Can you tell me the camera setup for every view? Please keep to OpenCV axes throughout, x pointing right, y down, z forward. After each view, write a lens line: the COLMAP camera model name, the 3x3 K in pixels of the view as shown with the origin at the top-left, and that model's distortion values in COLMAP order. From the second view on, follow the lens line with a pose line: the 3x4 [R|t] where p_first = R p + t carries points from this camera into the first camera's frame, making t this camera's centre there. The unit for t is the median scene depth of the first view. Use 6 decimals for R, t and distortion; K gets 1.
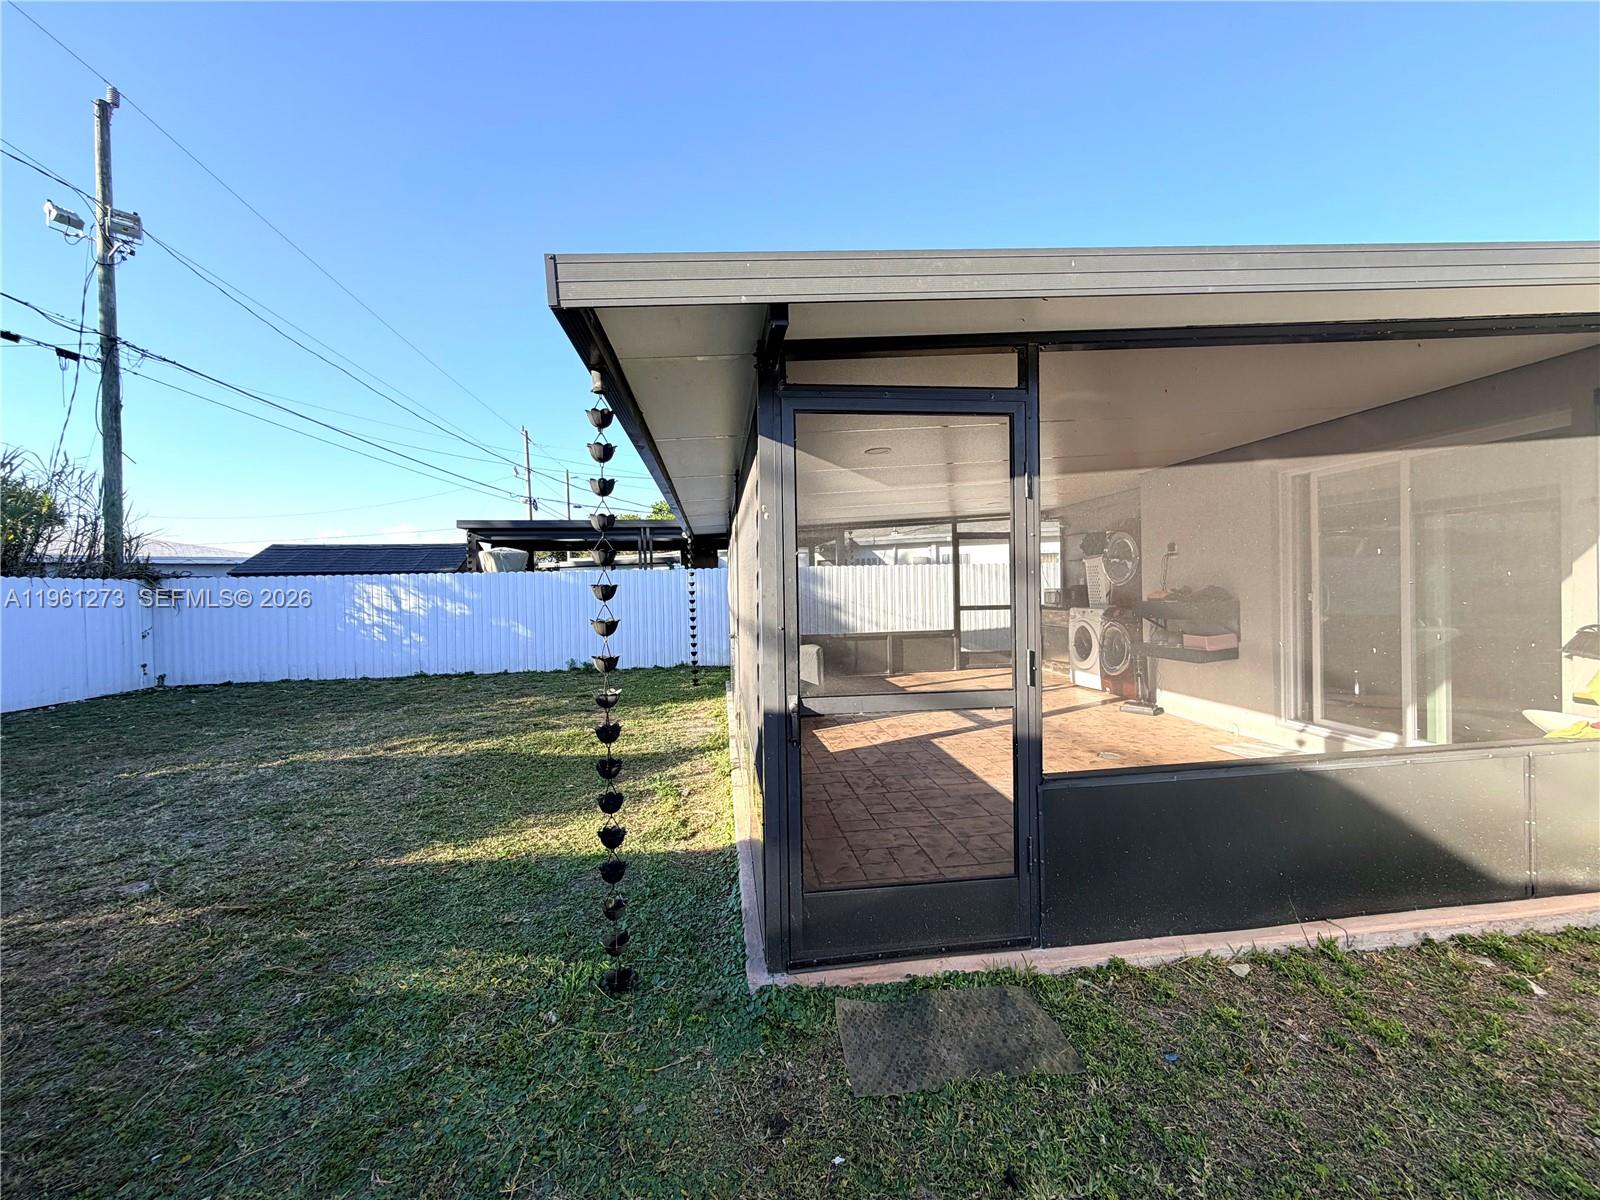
lens RADIAL K [[636.1, 0, 796.3], [0, 636.1, 598.9], [0, 0, 1]] dist [-0.001822, 0.000614]
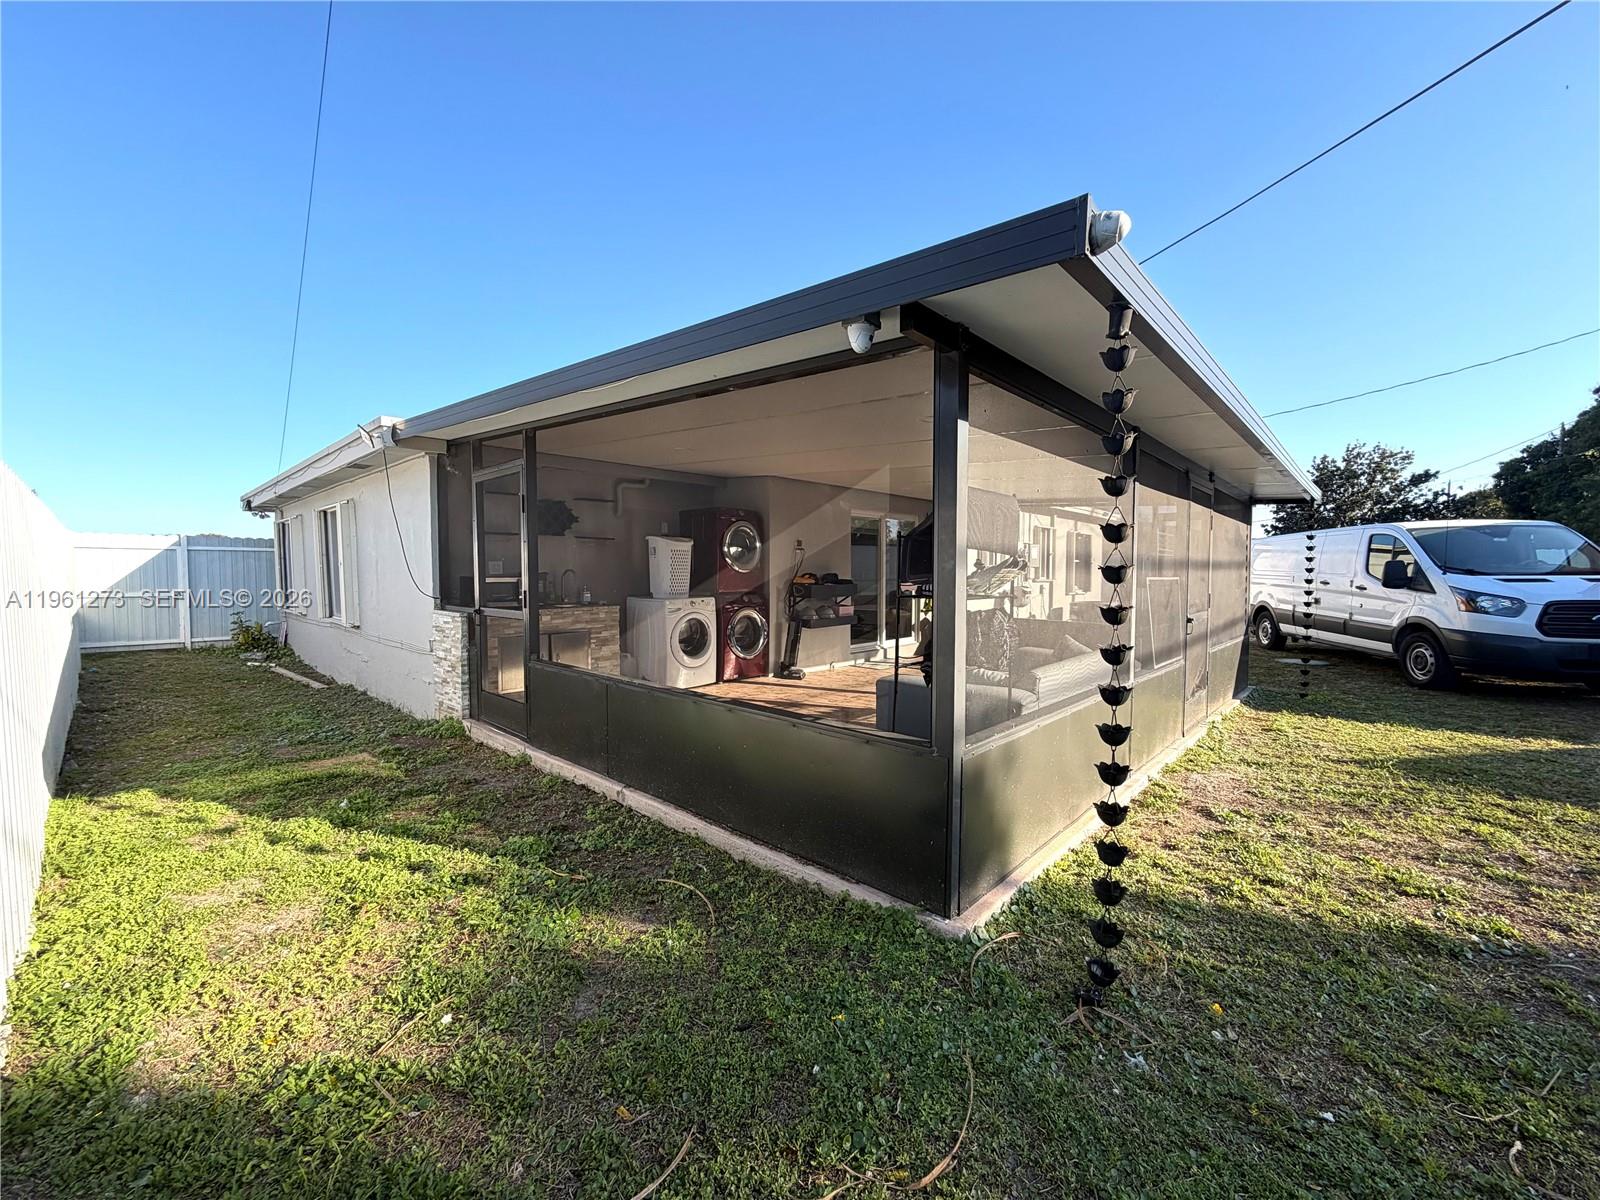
lens RADIAL K [[636.1, 0, 794.7], [0, 636.1, 605.3], [0, 0, 1]] dist [-0.001822, 0.000614]
pose [[-0.644534, -0.020613, 0.764298, -0.322090], [0.023113, 0.998654, 0.046424, -0.013596], [-0.764227, 0.047587, -0.643190, 1.518031]]
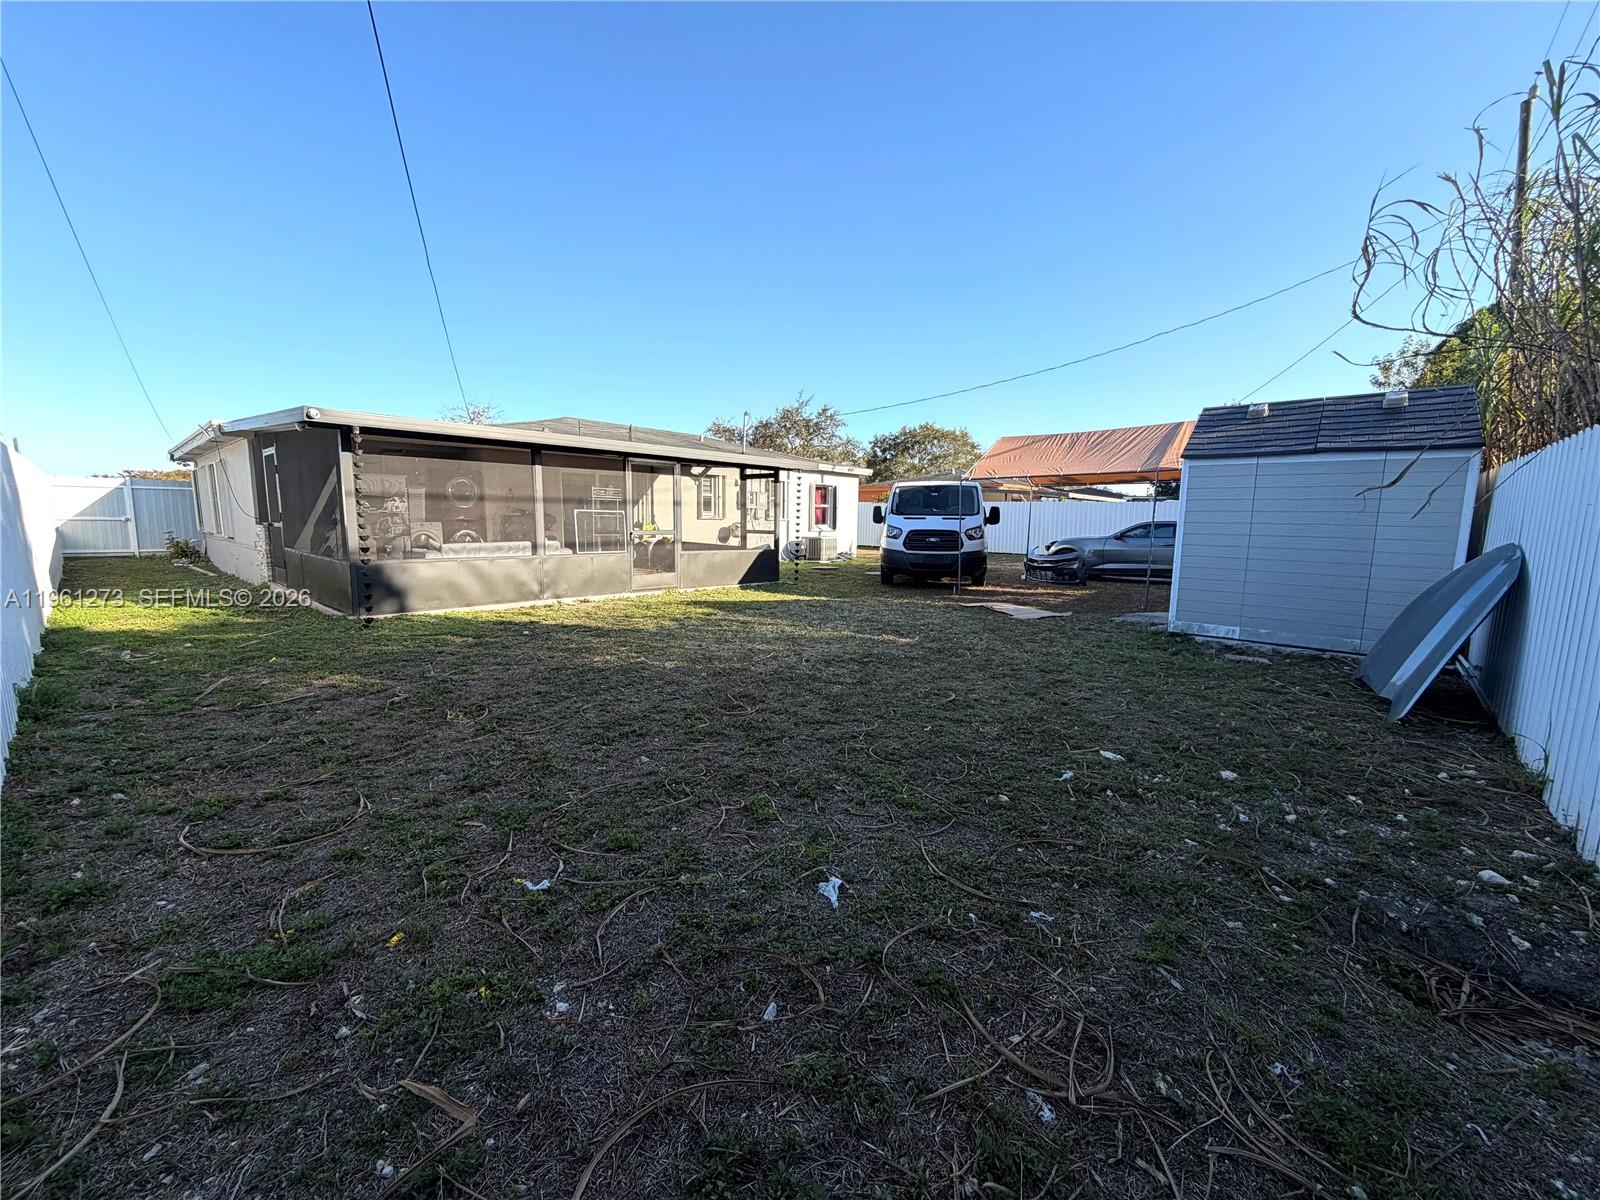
lens RADIAL K [[636.1, 0, 793.6], [0, 636.1, 604.4], [0, 0, 1]] dist [-0.001822, 0.000614]
pose [[-0.652375, -0.093311, 0.752130, -1.315924], [0.009051, 0.991362, 0.130841, 0.019956], [-0.757842, 0.092165, -0.645895, 1.378336]]
